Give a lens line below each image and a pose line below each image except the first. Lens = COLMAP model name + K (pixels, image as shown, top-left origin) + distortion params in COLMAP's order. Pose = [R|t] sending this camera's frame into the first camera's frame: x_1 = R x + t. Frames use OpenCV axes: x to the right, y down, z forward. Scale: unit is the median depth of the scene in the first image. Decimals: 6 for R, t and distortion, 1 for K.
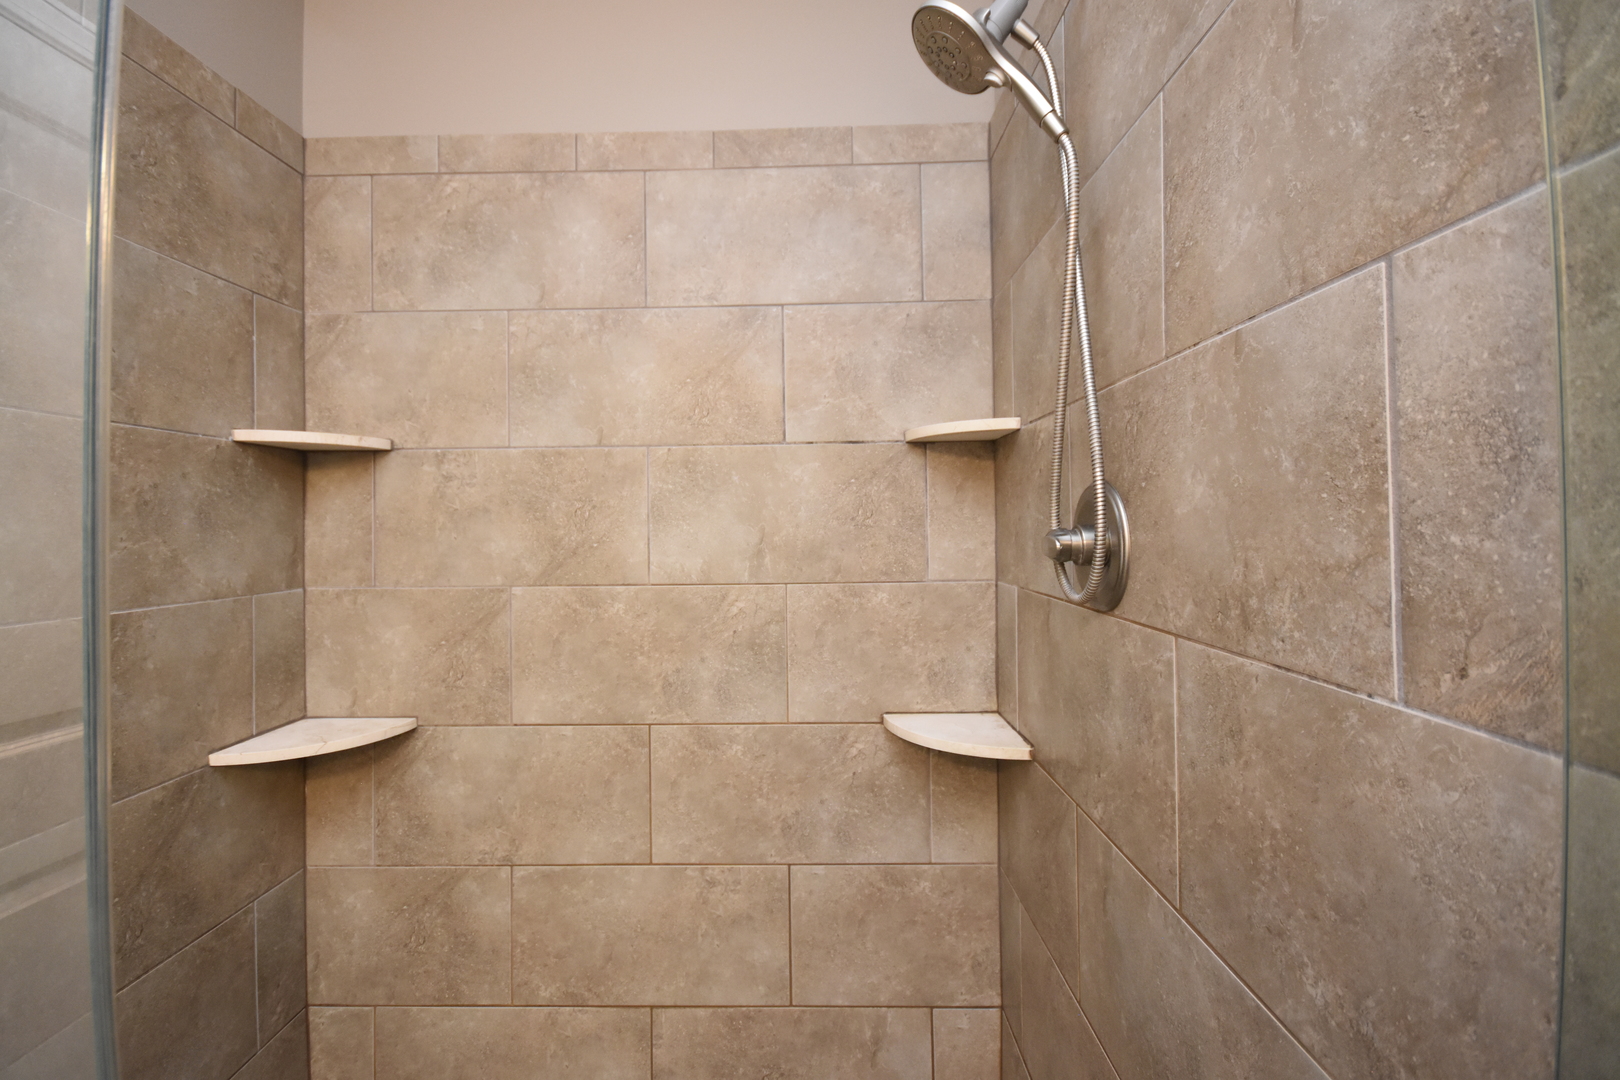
lens RADIAL K [[710.6, 0, 802.2], [0, 710.6, 516.1], [0, 0, 1]] dist [0.000419, -0.000878]
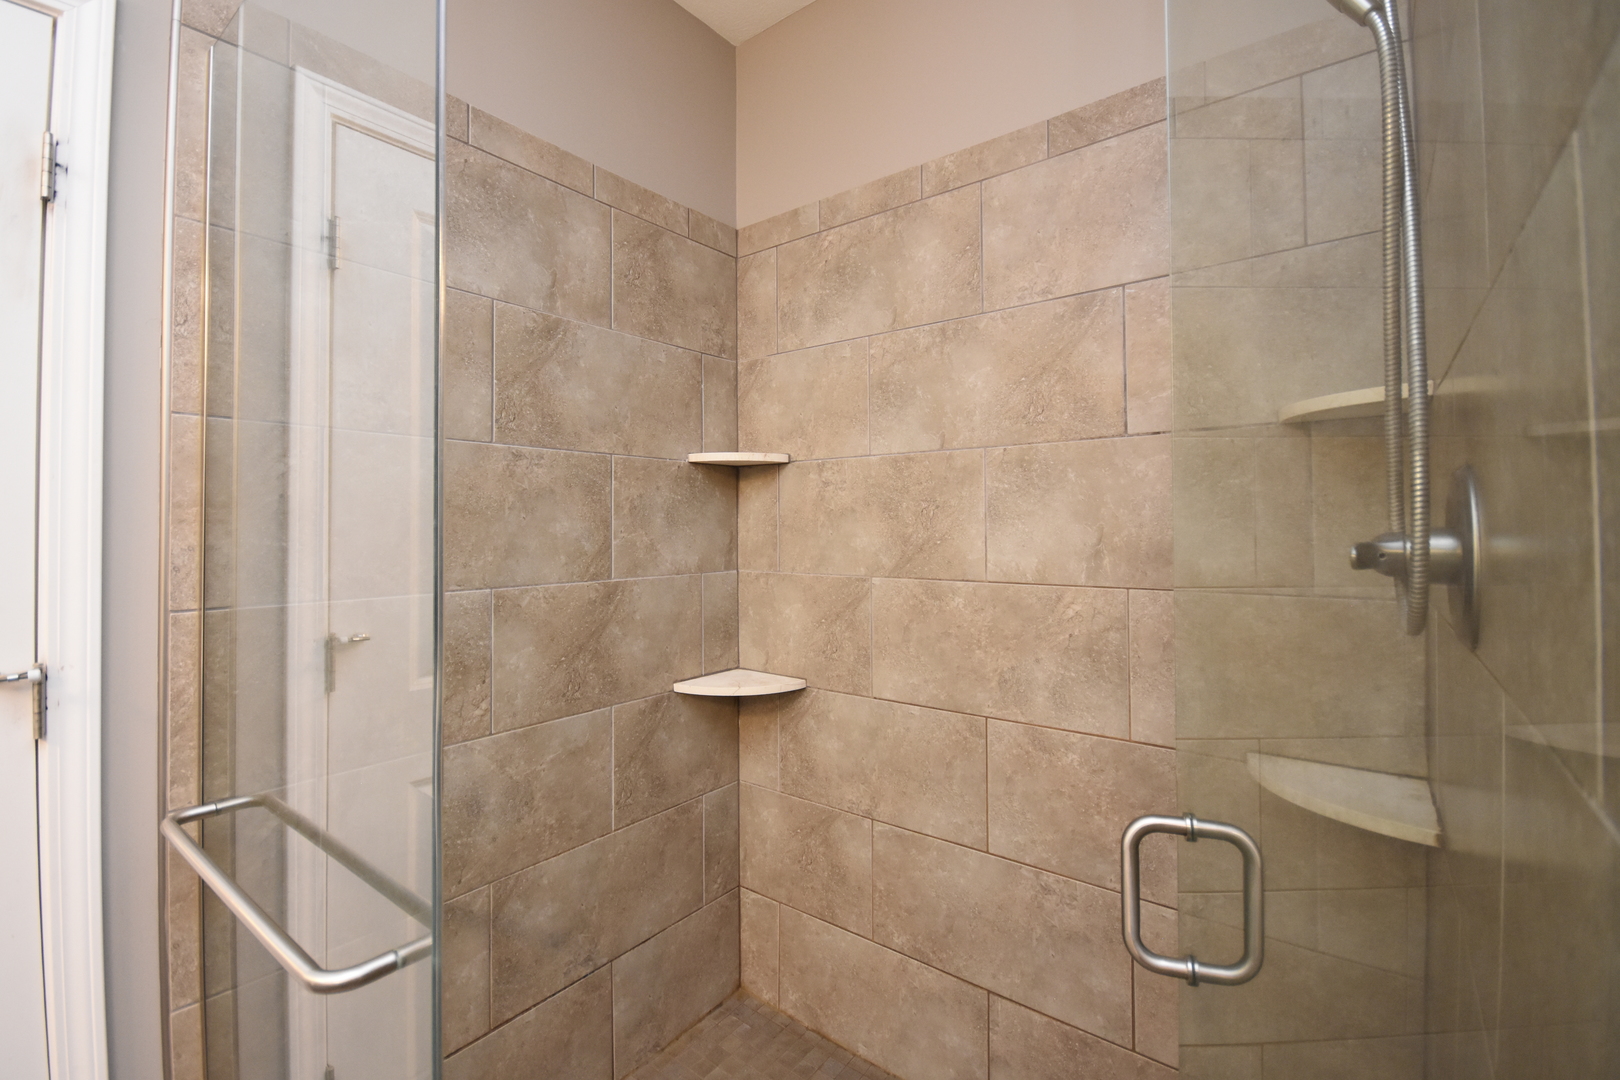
lens RADIAL K [[708.2, 0, 808.7], [0, 708.2, 517.1], [0, 0, 1]] dist [0.010454, -0.014008]
pose [[0.799762, -0.000322, -0.600317, 0.197618], [0.002965, 0.999990, 0.003413, -0.001558], [0.600310, -0.004509, 0.799755, 0.023171]]
